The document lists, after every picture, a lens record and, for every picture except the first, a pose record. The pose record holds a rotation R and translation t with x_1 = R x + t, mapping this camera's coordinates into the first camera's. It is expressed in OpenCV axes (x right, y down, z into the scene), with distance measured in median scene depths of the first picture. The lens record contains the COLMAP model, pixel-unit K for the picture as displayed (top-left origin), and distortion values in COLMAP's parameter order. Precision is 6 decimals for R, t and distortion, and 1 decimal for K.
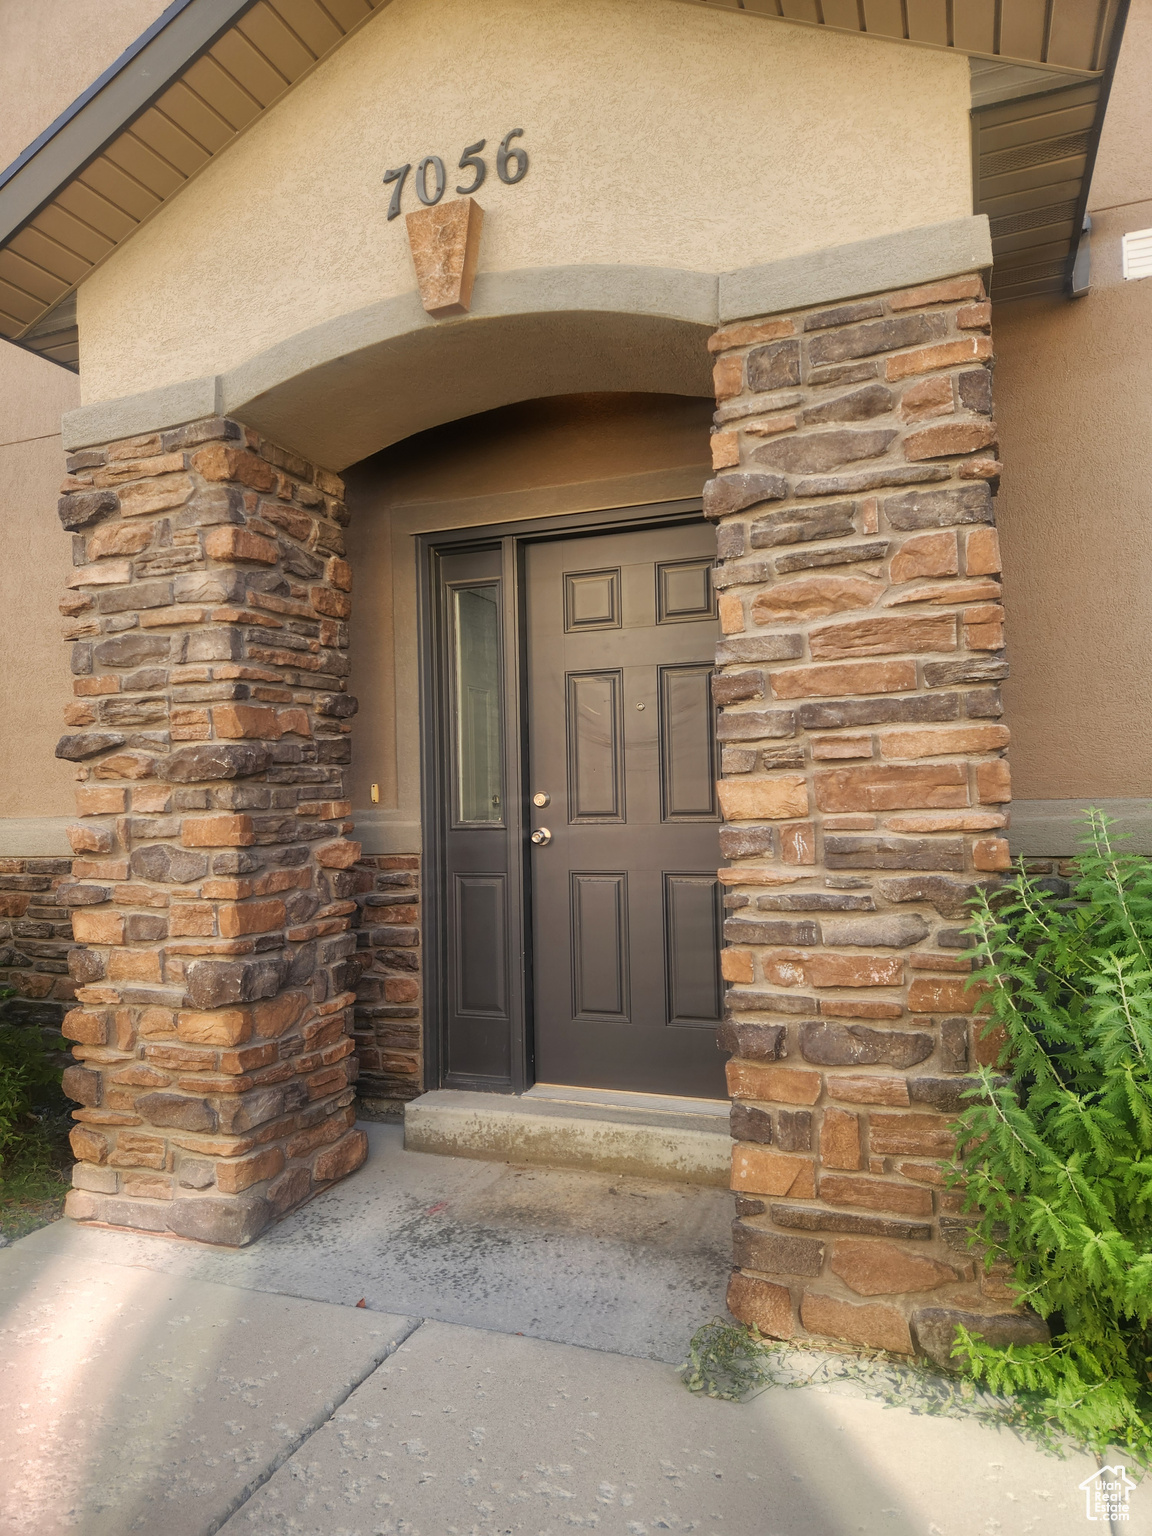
lens RADIAL K [[1032.2, 0, 576.2], [0, 1032.2, 776.9], [0, 0, 1]] dist [0.062913, -0.055139]
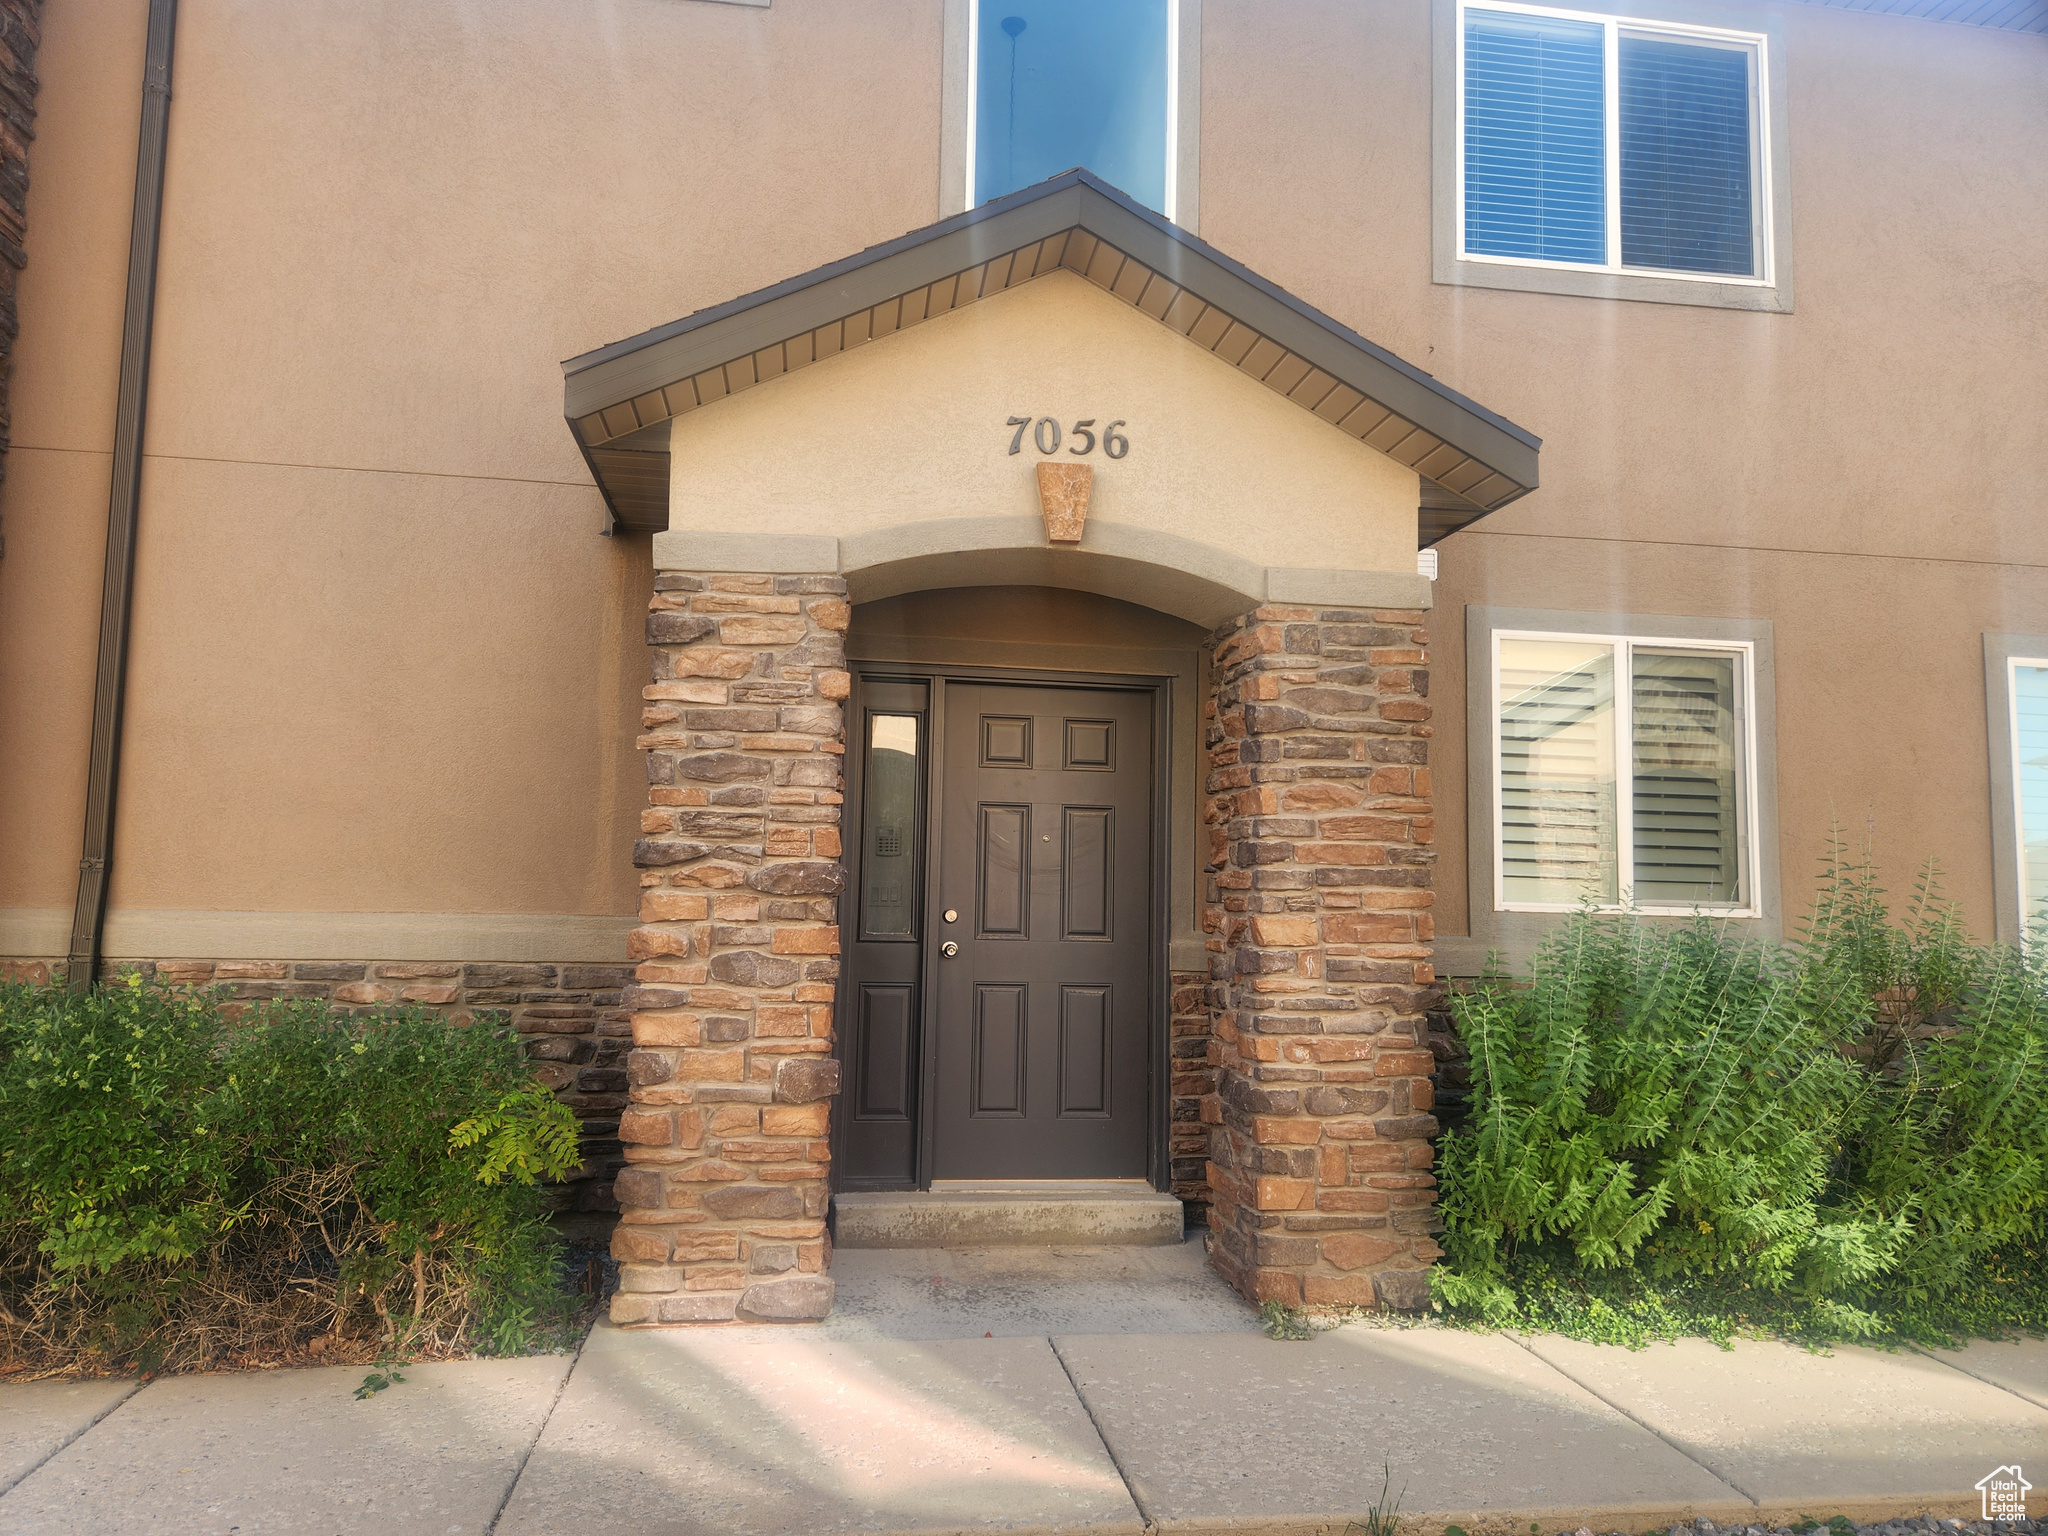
lens RADIAL K [[1376.2, 0, 1017.2], [0, 1376.2, 763.5], [0, 0, 1]] dist [0.062913, -0.055139]
pose [[0.862946, 0.090876, 0.497057, -0.921091], [-0.054379, 0.994684, -0.087448, -0.018898], [-0.502362, 0.048433, 0.863300, -0.397642]]
